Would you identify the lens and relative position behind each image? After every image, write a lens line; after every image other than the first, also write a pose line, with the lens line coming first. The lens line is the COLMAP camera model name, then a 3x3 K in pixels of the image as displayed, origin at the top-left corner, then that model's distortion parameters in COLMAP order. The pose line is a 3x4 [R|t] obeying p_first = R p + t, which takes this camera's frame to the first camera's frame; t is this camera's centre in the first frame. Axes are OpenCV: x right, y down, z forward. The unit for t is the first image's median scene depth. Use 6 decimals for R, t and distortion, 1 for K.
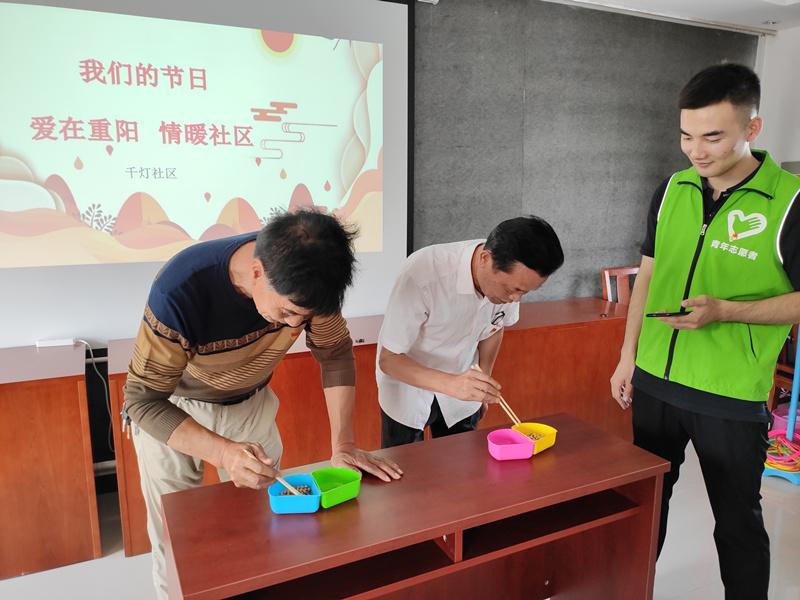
lens RADIAL K [[603.1, 0, 400.6], [0, 603.1, 300.8], [0, 0, 1]] dist [0.084896, -0.093842]
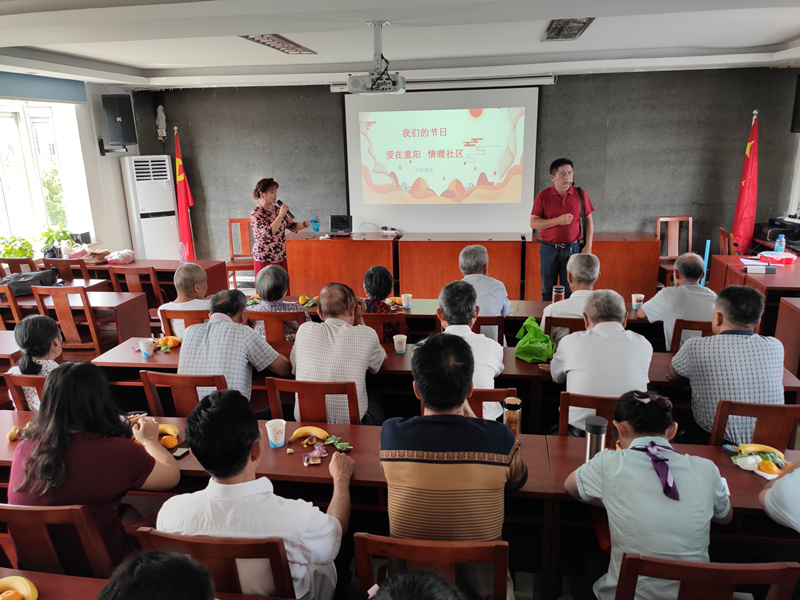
lens RADIAL K [[603.1, 0, 400.2], [0, 603.1, 300.0], [0, 0, 1]] dist [0.084896, -0.093842]
pose [[0.840691, 0.113123, -0.529567, 0.764860], [-0.072441, 0.992641, 0.097042, 0.079106], [0.536648, -0.043220, 0.842699, -1.021977]]
